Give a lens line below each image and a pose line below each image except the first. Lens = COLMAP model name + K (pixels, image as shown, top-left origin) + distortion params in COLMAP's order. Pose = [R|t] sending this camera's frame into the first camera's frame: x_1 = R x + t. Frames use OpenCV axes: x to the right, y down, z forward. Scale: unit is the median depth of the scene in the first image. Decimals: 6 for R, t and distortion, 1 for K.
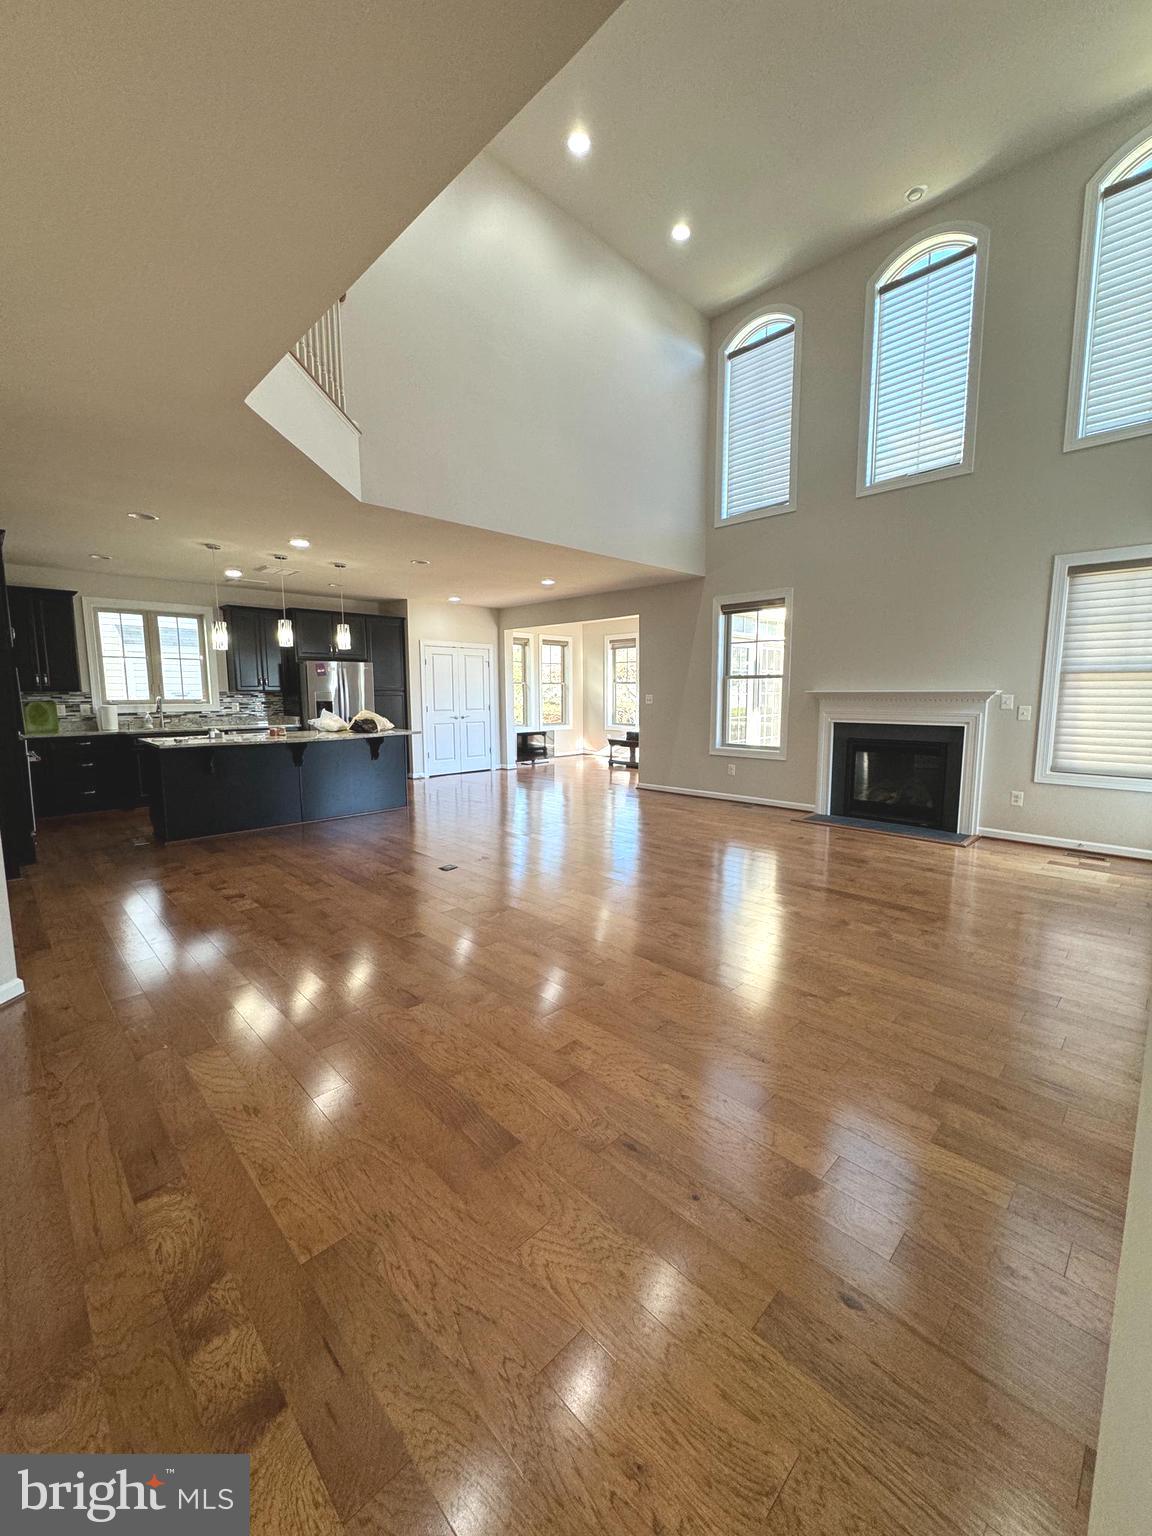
lens RADIAL K [[611.9, 0, 577.8], [0, 611.9, 766.5], [0, 0, 1]] dist [-0.001304, 0.000386]
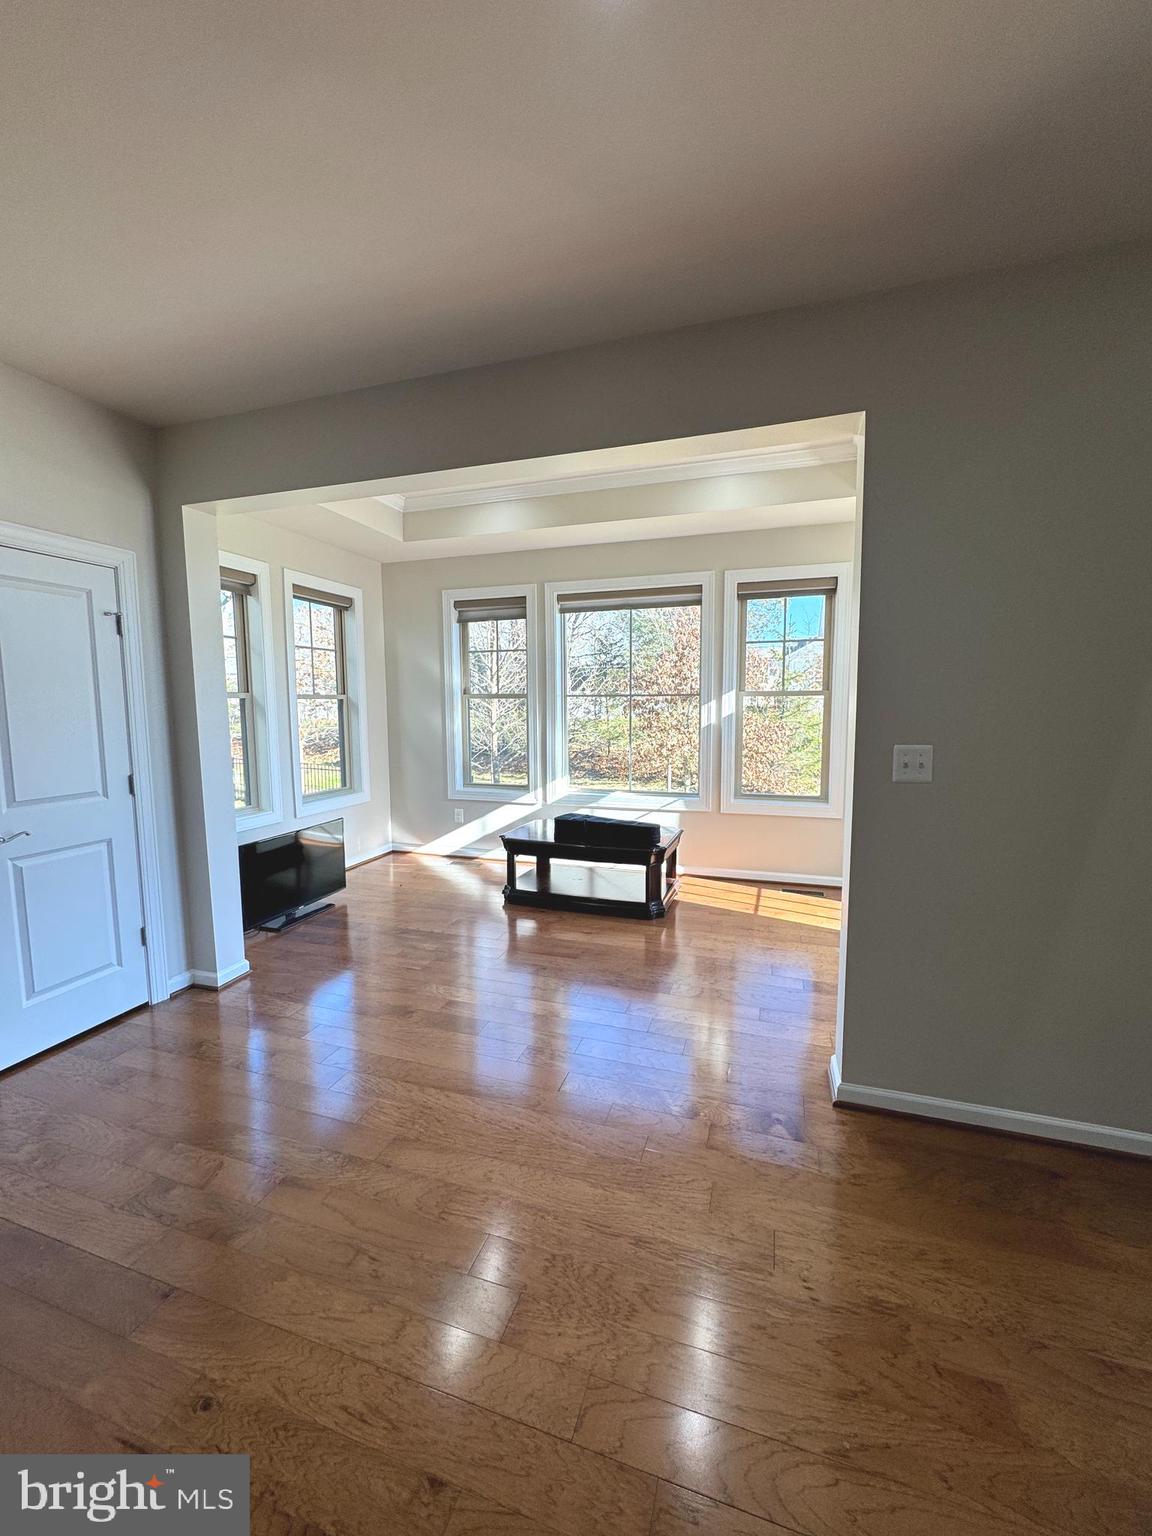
lens RADIAL K [[611.9, 0, 577.8], [0, 611.9, 766.5], [0, 0, 1]] dist [-0.001304, 0.000386]
pose [[0.890083, -0.046682, 0.453401, -0.133268], [0.056873, 0.998342, -0.008861, -0.133070], [-0.452236, 0.033673, 0.891262, 0.983444]]
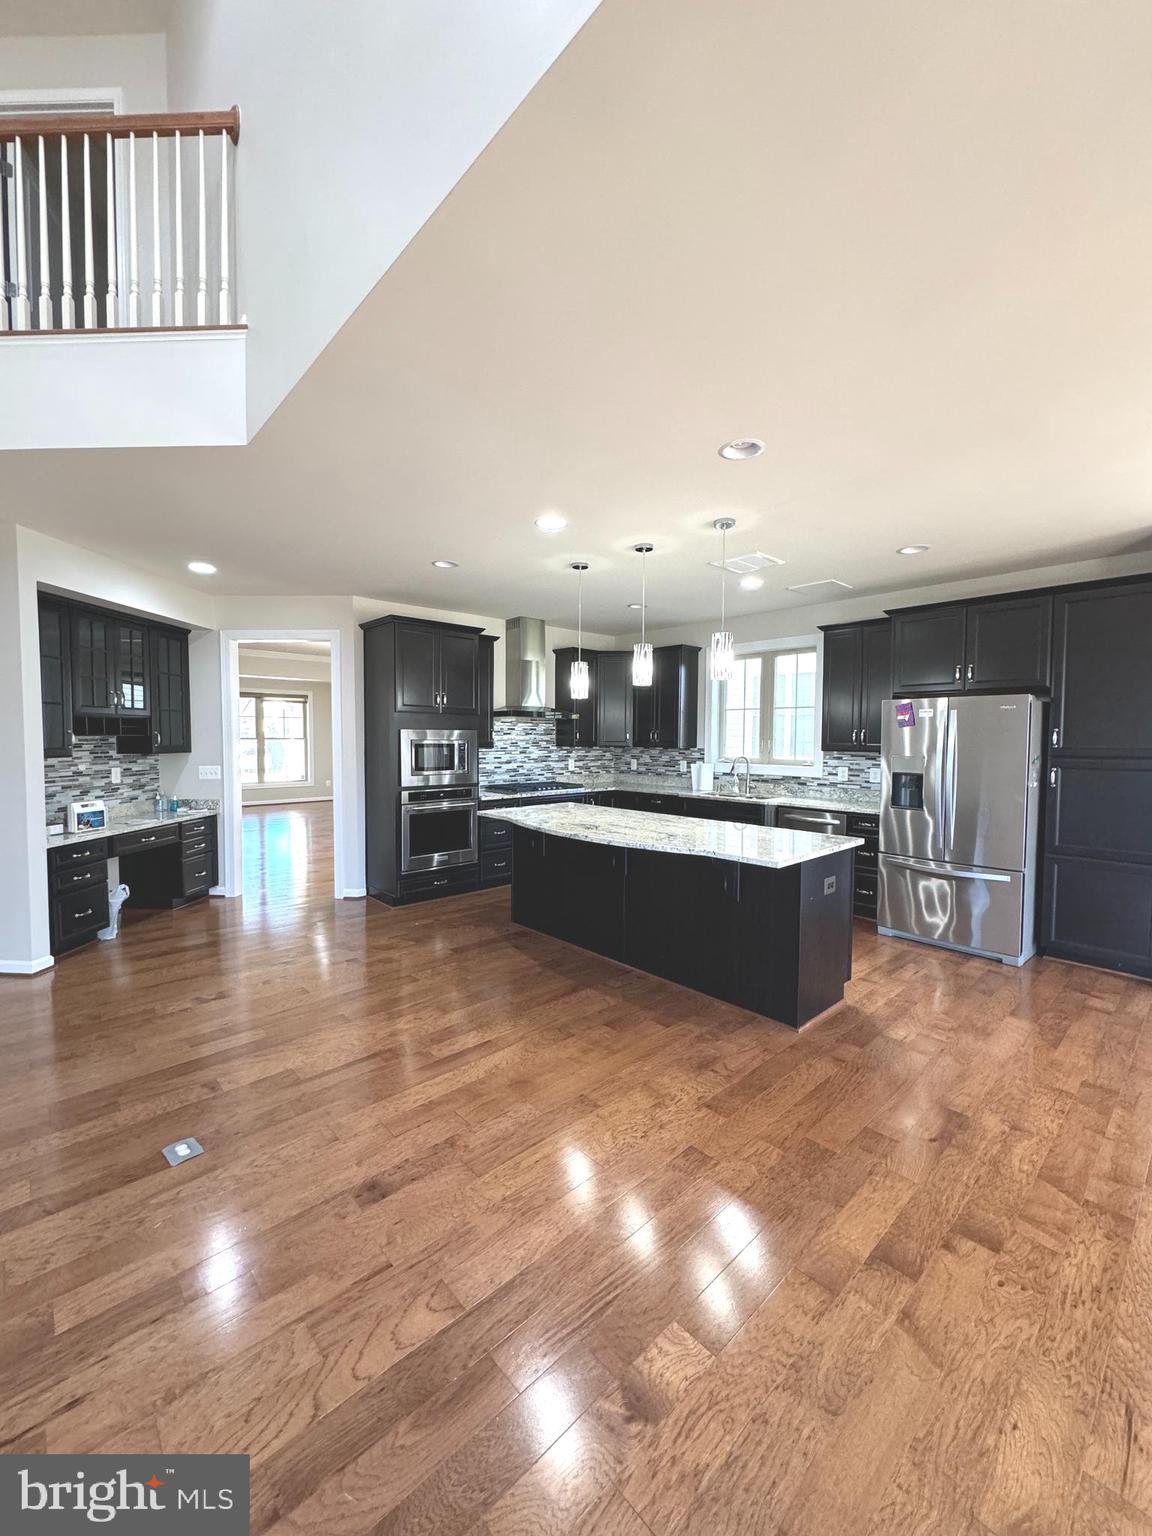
lens RADIAL K [[603.2, 0, 584.5], [0, 603.2, 758.1], [0, 0, 1]] dist [0.000680, 0.000151]
pose [[-0.025480, 0.045373, -0.998645, 0.149815], [-0.130361, 0.990288, 0.048320, -0.129603], [0.991139, 0.131415, -0.019318, 0.854175]]
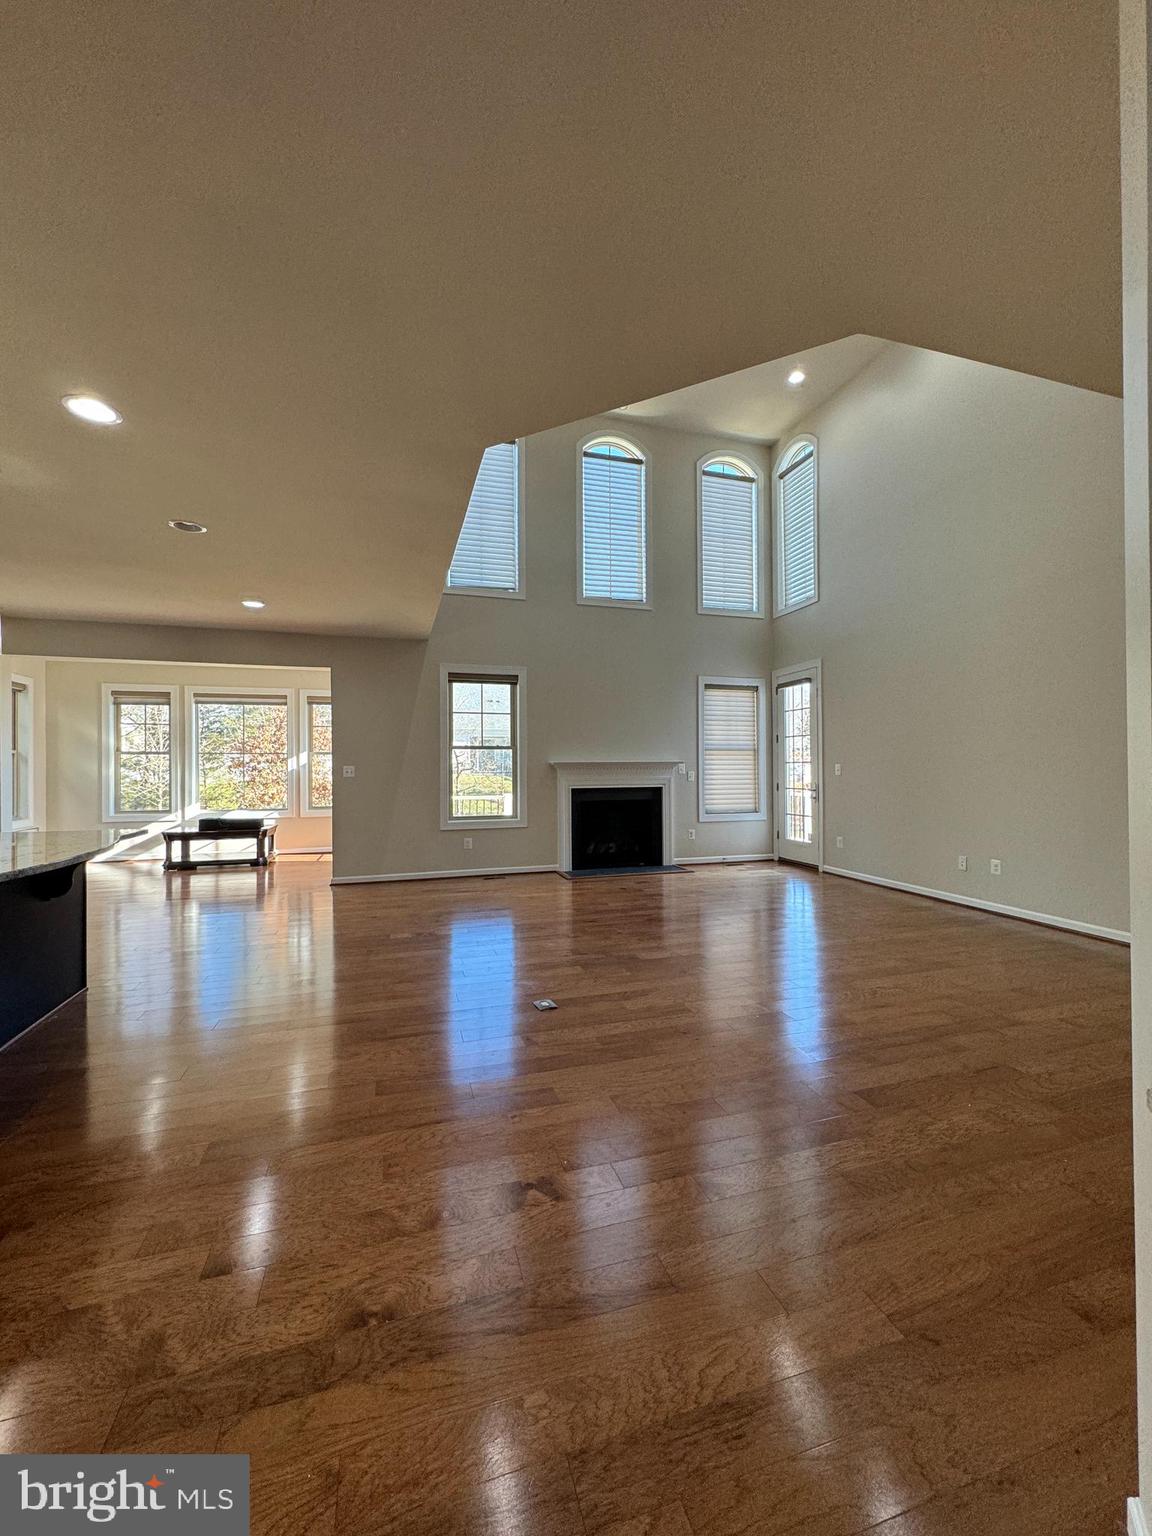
lens RADIAL K [[611.9, 0, 577.8], [0, 611.9, 766.5], [0, 0, 1]] dist [-0.001304, 0.000386]
pose [[0.467190, 0.004294, 0.884147, -0.538349], [0.112114, 0.991629, -0.064057, -0.035114], [-0.877020, 0.129052, 0.462797, 0.414392]]
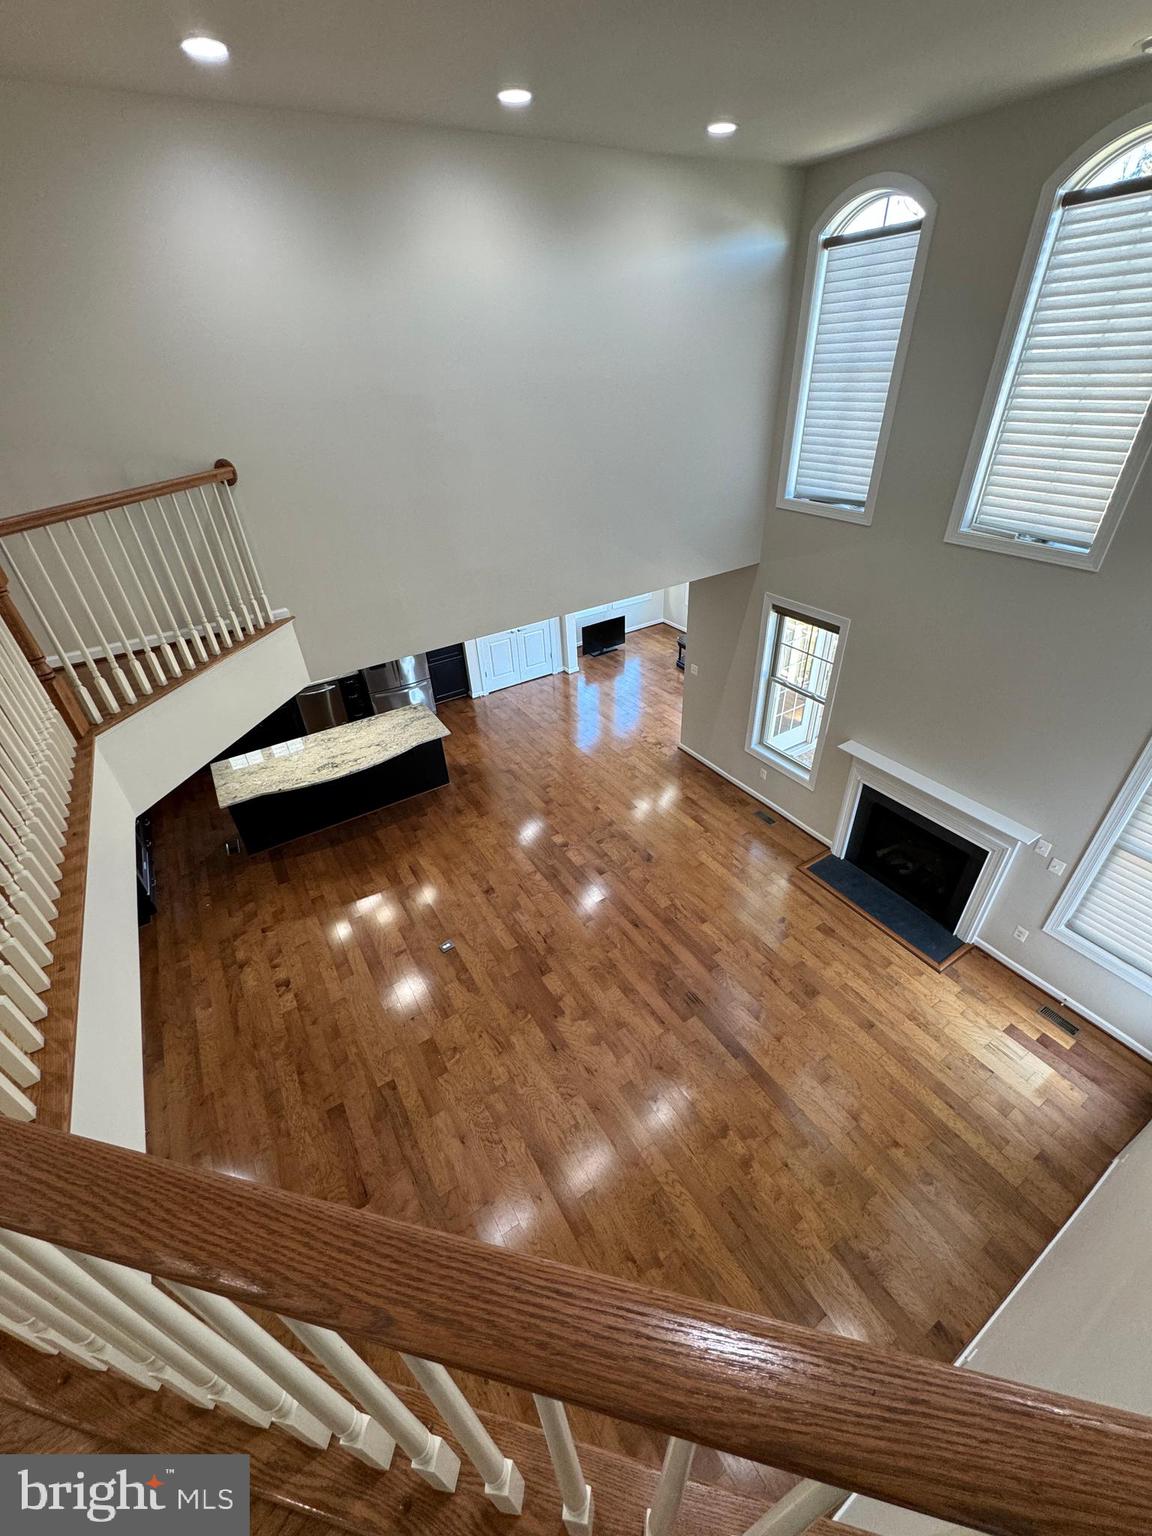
lens RADIAL K [[611.9, 0, 577.8], [0, 611.9, 766.5], [0, 0, 1]] dist [-0.001304, 0.000386]
pose [[0.974582, 0.090516, -0.204931, 0.172632], [0.013747, 0.888858, 0.457977, -0.471393], [0.223609, -0.449154, 0.865020, 0.116663]]
